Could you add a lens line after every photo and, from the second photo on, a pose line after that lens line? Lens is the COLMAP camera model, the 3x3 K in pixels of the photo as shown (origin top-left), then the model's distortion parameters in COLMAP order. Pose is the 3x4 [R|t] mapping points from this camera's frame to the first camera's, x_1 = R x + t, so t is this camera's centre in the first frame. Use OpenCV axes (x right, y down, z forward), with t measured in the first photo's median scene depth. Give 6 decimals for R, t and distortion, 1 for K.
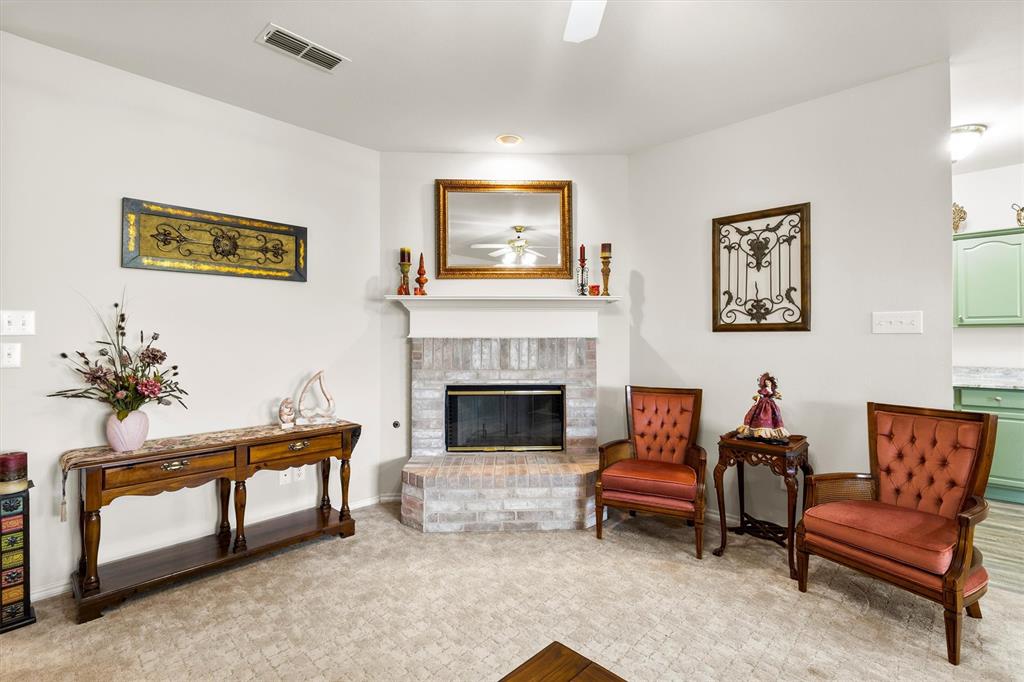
lens RADIAL K [[471.2, 0, 511.7], [0, 471.2, 333.2], [0, 0, 1]] dist [0.005669, 0.000741]
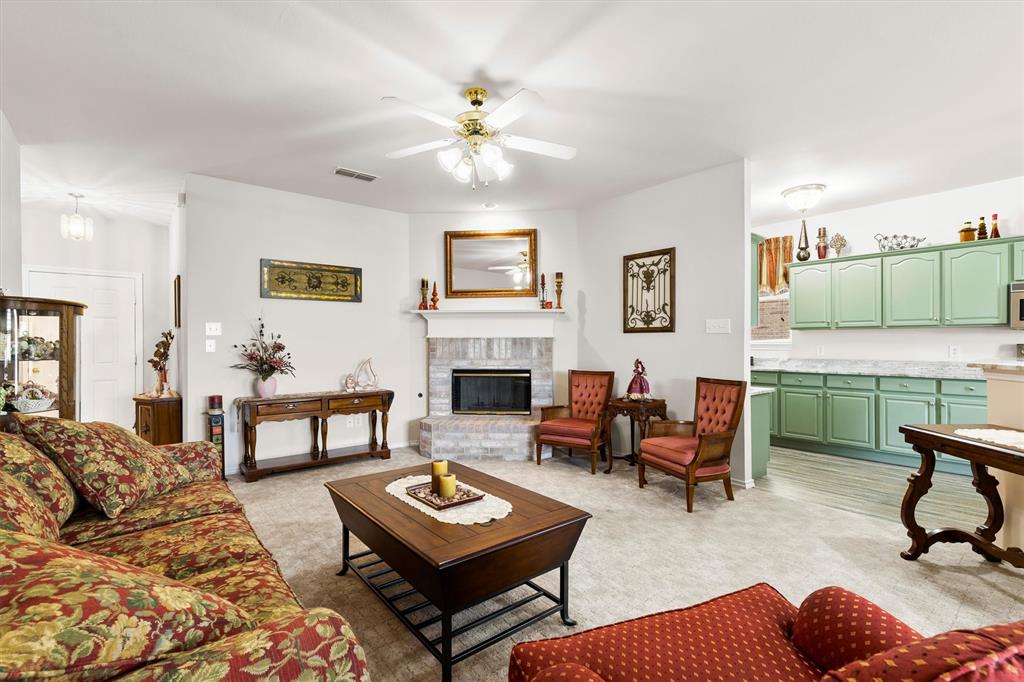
lens RADIAL K [[471.2, 0, 516.5], [0, 471.2, 346.1], [0, 0, 1]] dist [0.005669, 0.000741]
pose [[0.991315, 0.000508, -0.131506, 0.303628], [0.001982, 0.999821, 0.018801, 0.010038], [0.131492, -0.018899, 0.991137, -0.531300]]
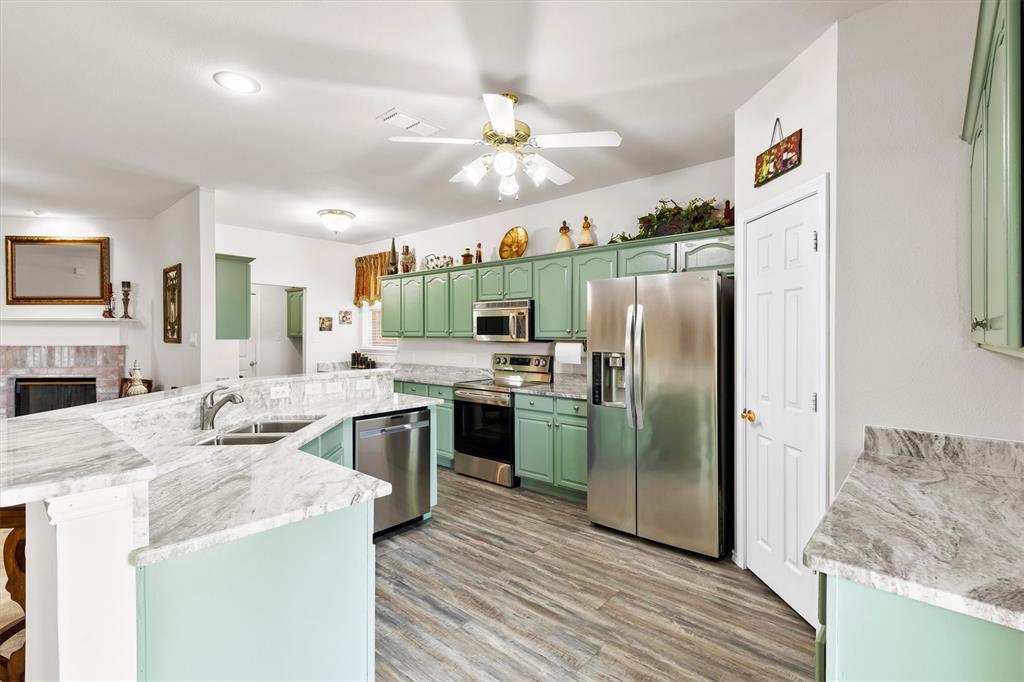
lens RADIAL K [[471.2, 0, 513.9], [0, 471.2, 334.2], [0, 0, 1]] dist [0.005669, 0.000741]
pose [[0.999522, 0.001901, 0.030855, 1.584395], [-0.002256, 0.999932, 0.011451, -0.052863], [-0.030831, -0.011516, 0.999458, -0.595993]]
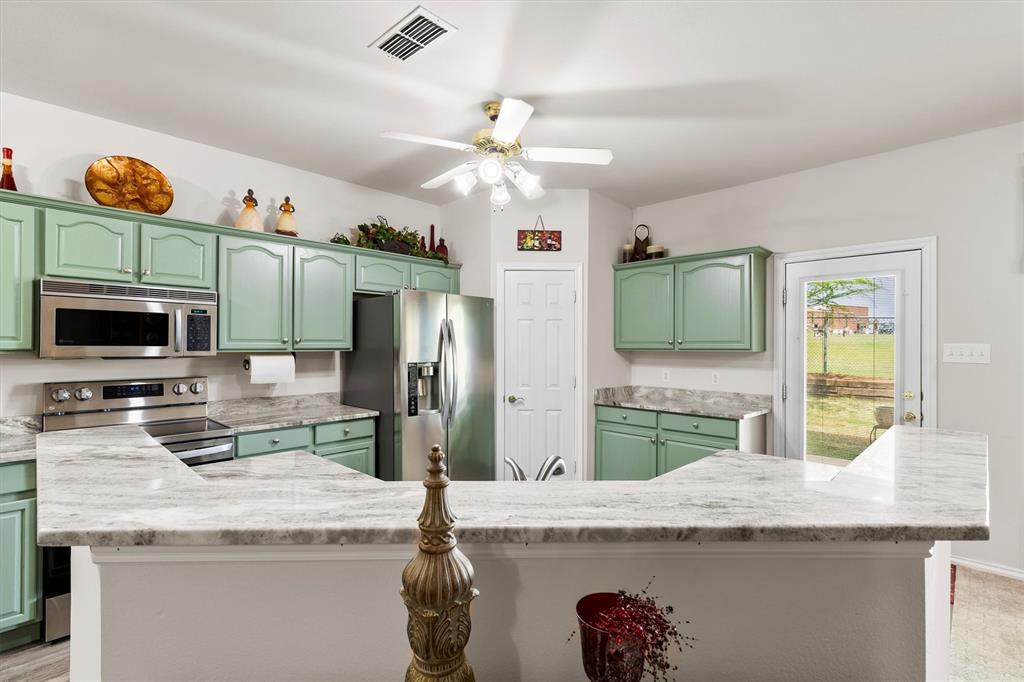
lens RADIAL K [[471.2, 0, 514.9], [0, 471.2, 342.7], [0, 0, 1]] dist [0.005669, 0.000741]
pose [[0.010302, 0.005207, 0.999933, 0.759878], [-0.014771, 0.999878, -0.005054, -0.044202], [-0.999838, -0.014718, 0.010378, 0.212832]]
